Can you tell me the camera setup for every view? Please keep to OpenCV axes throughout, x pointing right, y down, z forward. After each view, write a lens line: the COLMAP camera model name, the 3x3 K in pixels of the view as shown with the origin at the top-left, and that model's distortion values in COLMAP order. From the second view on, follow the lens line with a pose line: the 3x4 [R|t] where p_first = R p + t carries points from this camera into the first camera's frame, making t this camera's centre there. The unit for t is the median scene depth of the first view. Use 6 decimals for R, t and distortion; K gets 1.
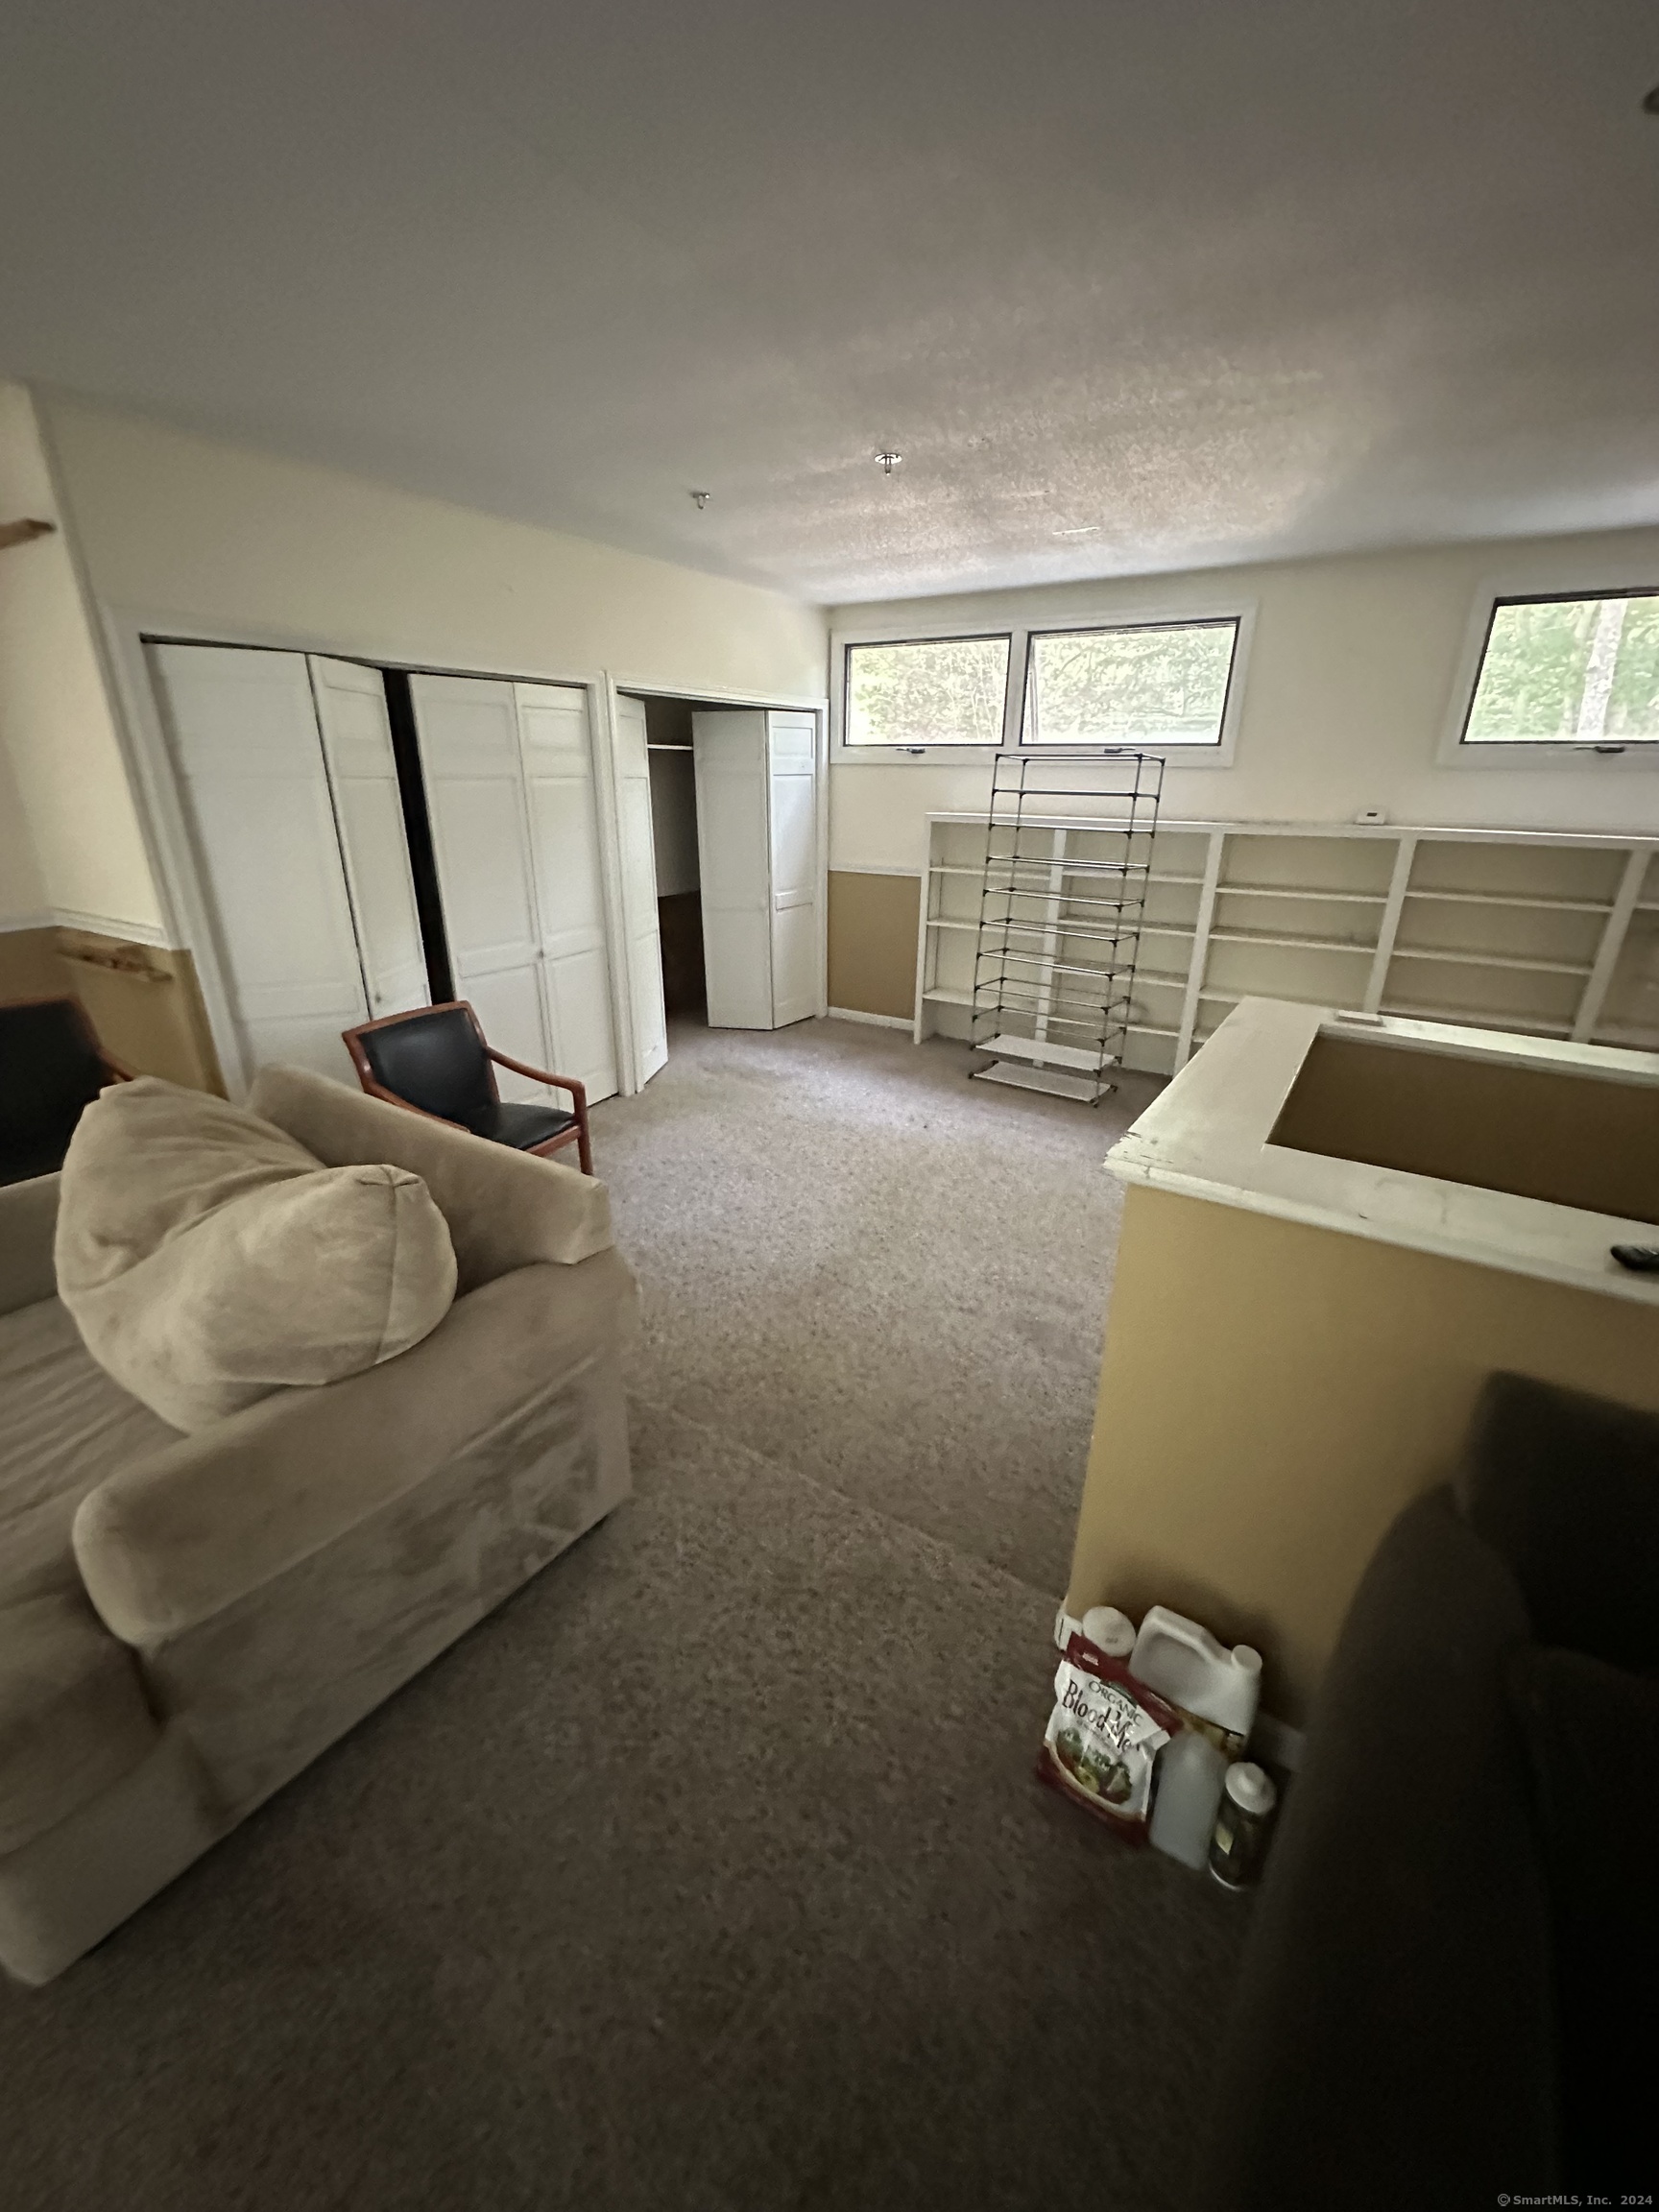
lens RADIAL K [[898.2, 0, 829.1], [0, 898.2, 1104.4], [0, 0, 1]] dist [0.006575, 0.000123]
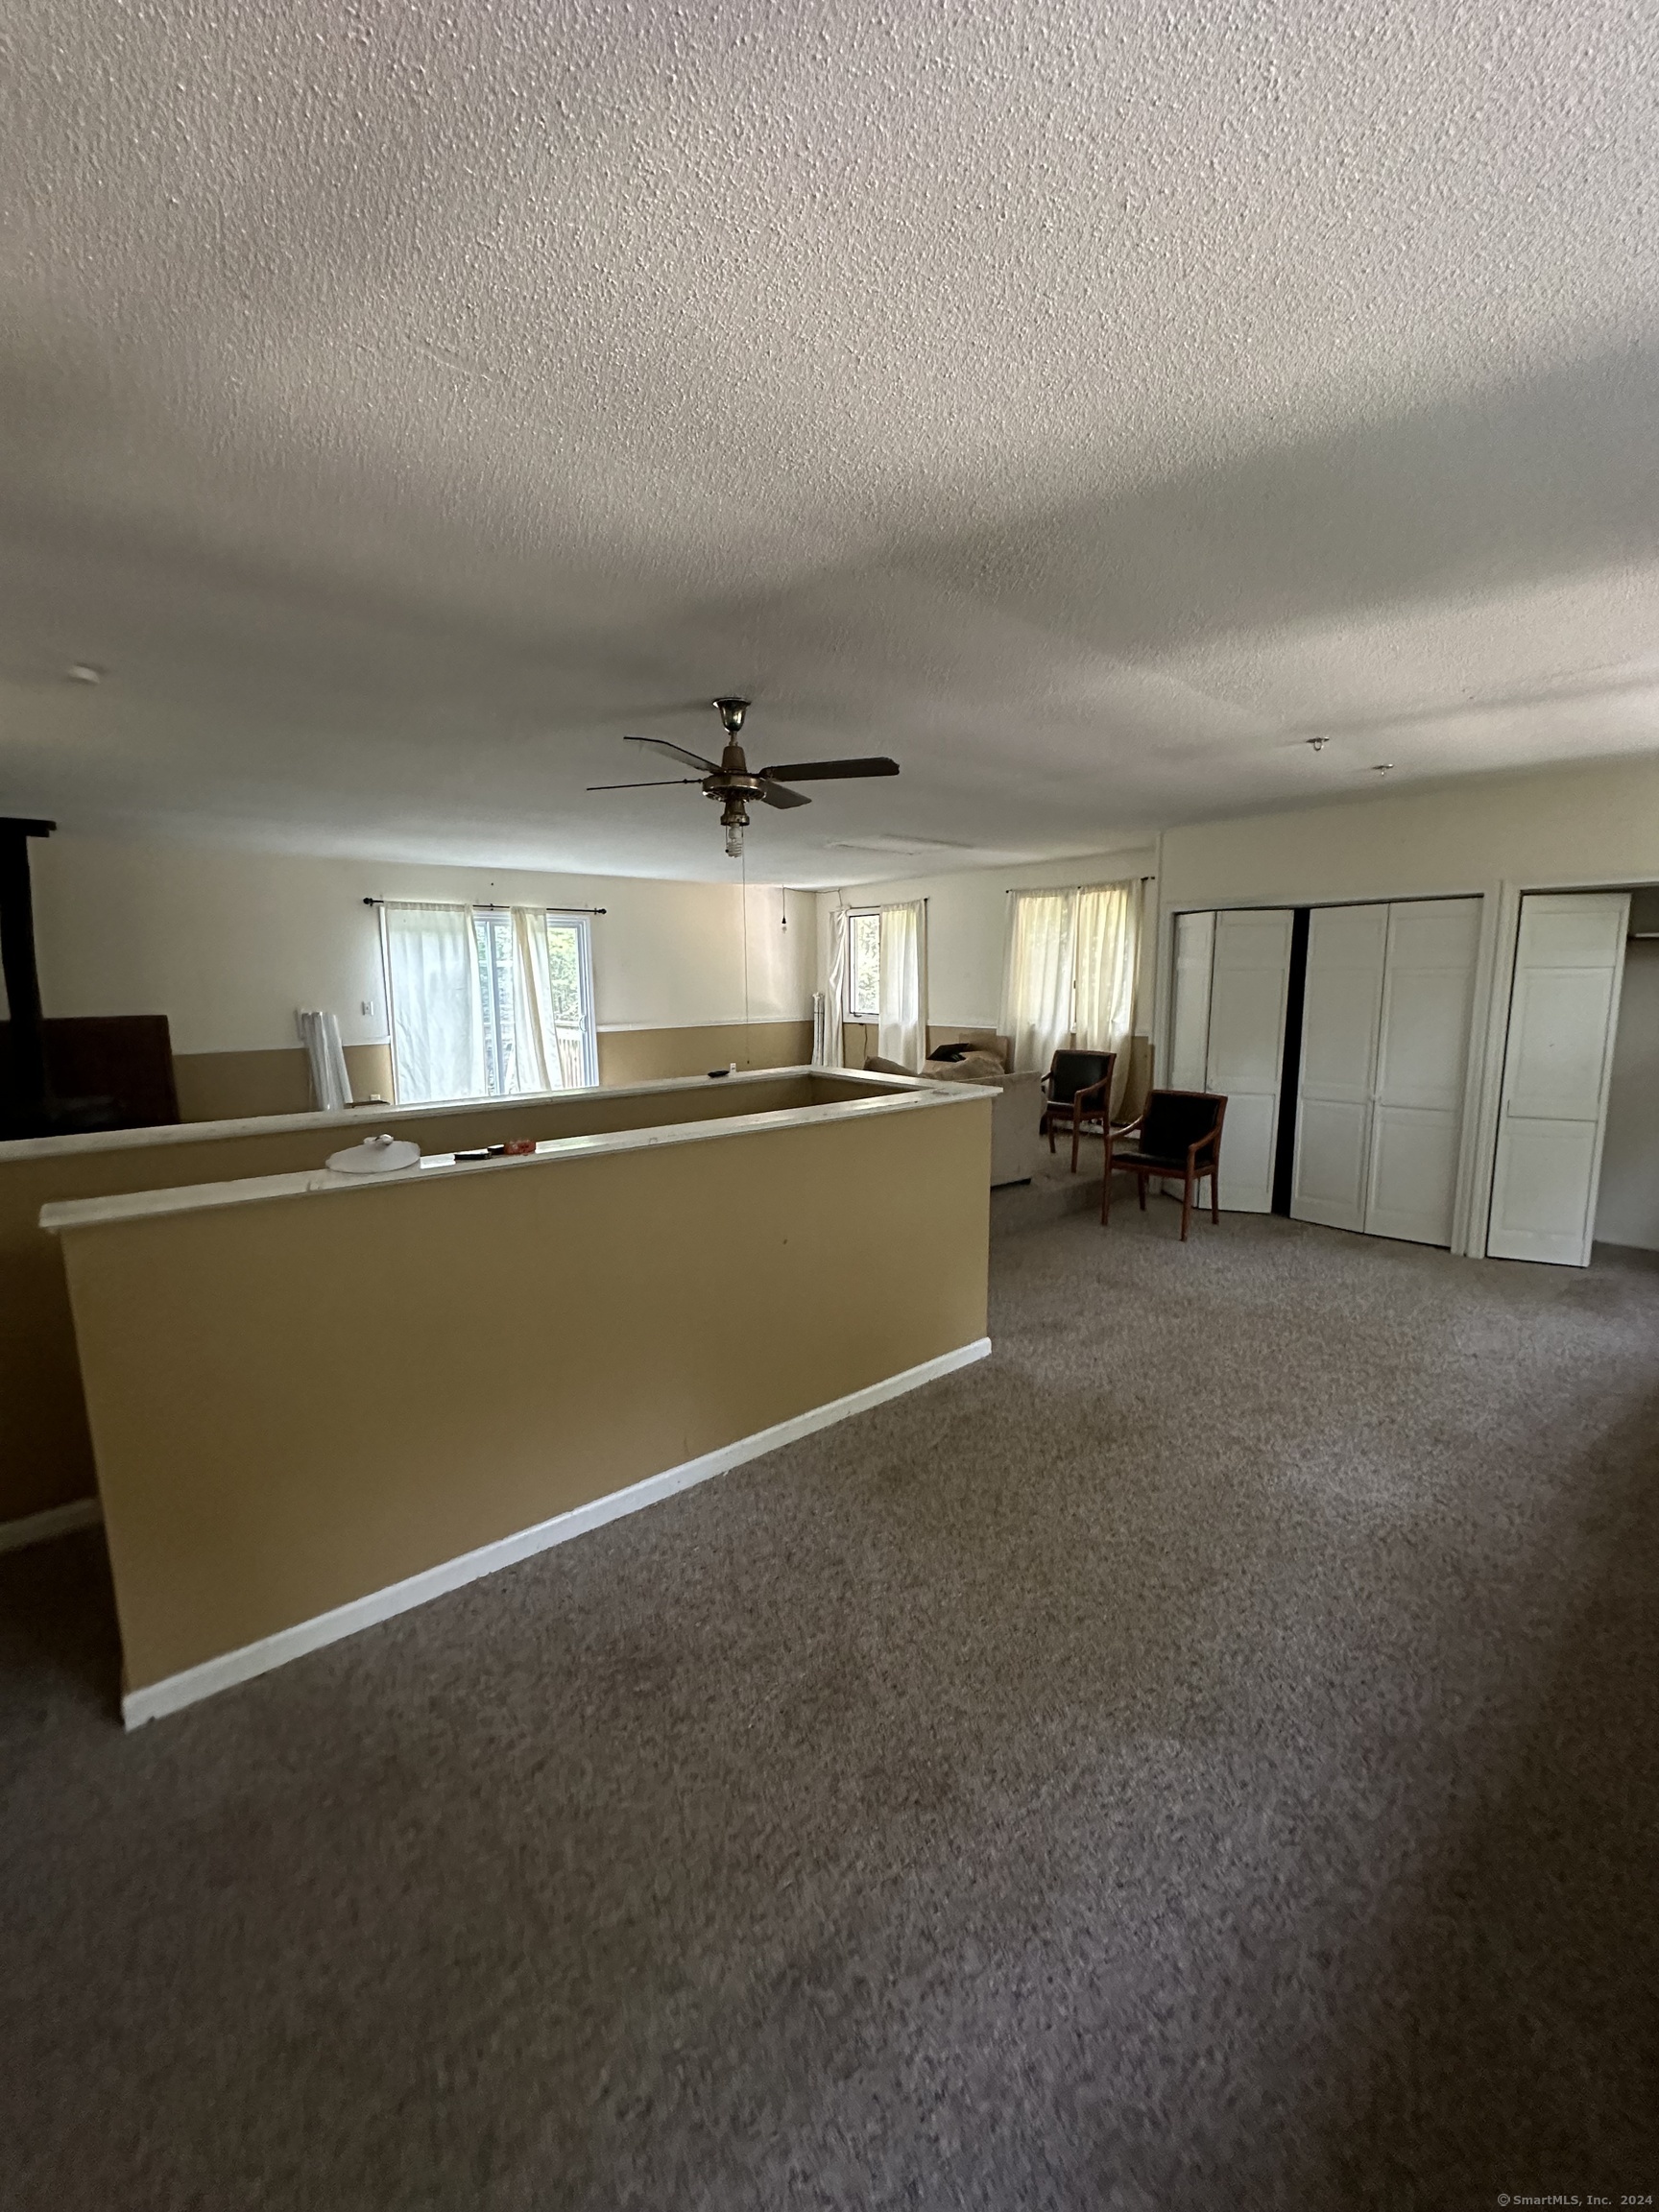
lens RADIAL K [[898.2, 0, 832.1], [0, 898.2, 1102.5], [0, 0, 1]] dist [0.006575, 0.000123]
pose [[-0.280855, 0.143460, -0.948968, 1.277703], [-0.335169, 0.911851, 0.237044, -0.233505], [0.899323, 0.384640, -0.208014, 0.638224]]
